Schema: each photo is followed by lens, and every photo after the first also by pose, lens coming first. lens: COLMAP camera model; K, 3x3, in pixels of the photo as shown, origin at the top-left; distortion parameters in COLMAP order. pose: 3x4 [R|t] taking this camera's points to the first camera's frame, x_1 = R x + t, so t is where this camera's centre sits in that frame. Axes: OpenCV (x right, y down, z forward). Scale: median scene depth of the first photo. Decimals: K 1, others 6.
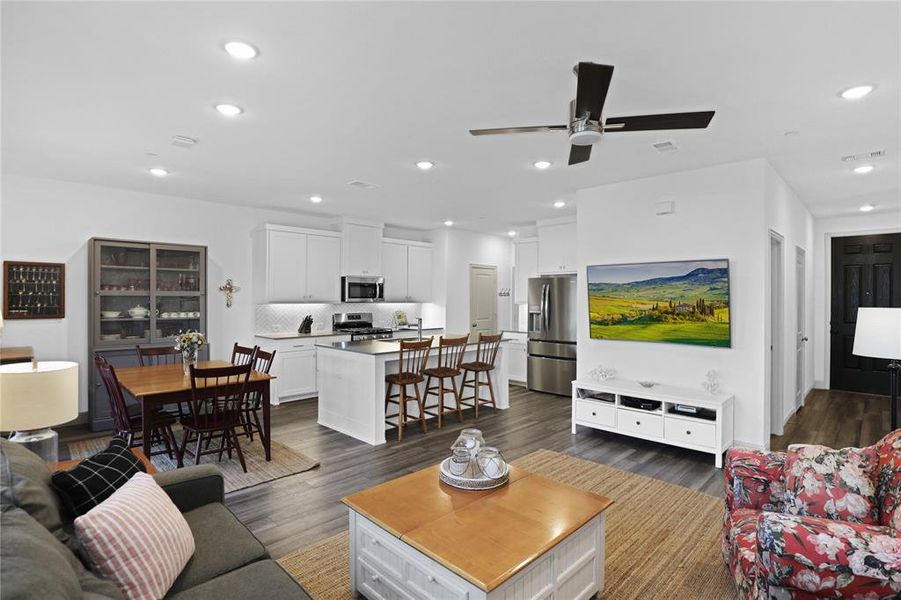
lens RADIAL K [[456.6, 0, 465.5], [0, 456.6, 294.0], [0, 0, 1]] dist [-0.016039, -0.001613]
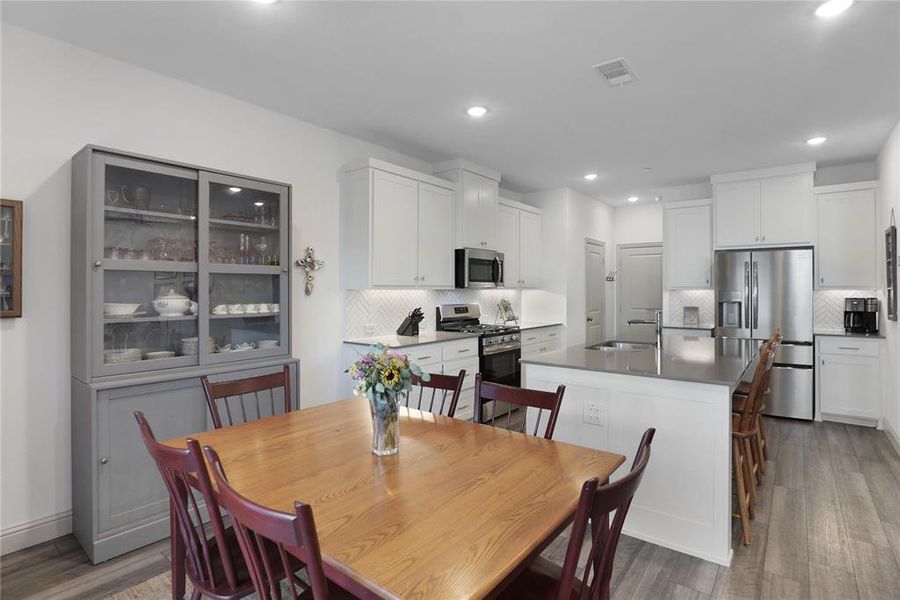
lens RADIAL K [[456.1, 0, 451.5], [0, 456.1, 279.4], [0, 0, 1]] dist [-0.016039, -0.001613]
pose [[0.994161, -0.004547, 0.107814, -0.352796], [0.006438, 0.999831, -0.017194, 0.017476], [-0.107718, 0.017788, 0.994022, 0.347269]]
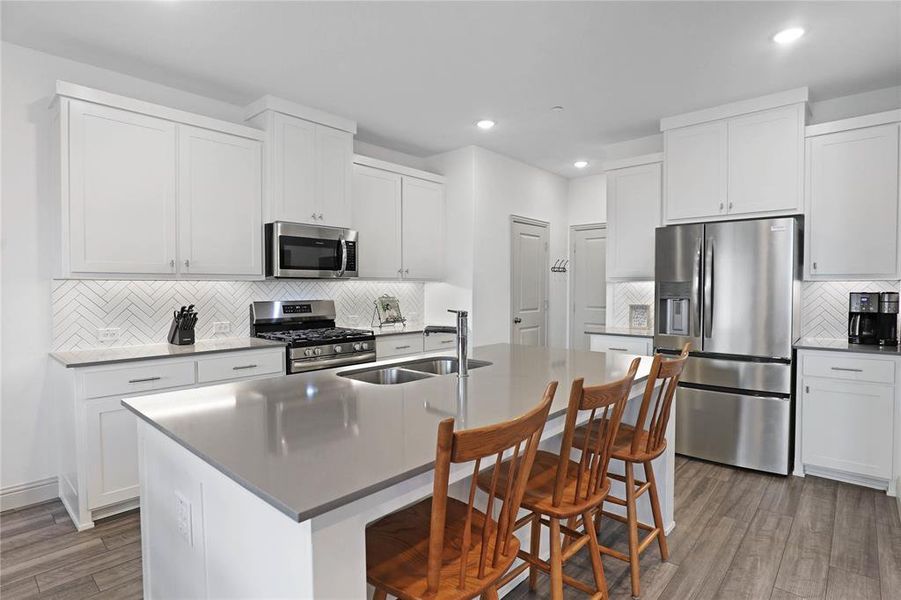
lens RADIAL K [[456.6, 0, 462.4], [0, 456.6, 293.2], [0, 0, 1]] dist [-0.016039, -0.001613]
pose [[0.999510, -0.008349, 0.030171, -0.083130], [0.007845, 0.999829, 0.016772, 0.028089], [-0.030305, -0.016527, 0.999404, 0.523961]]
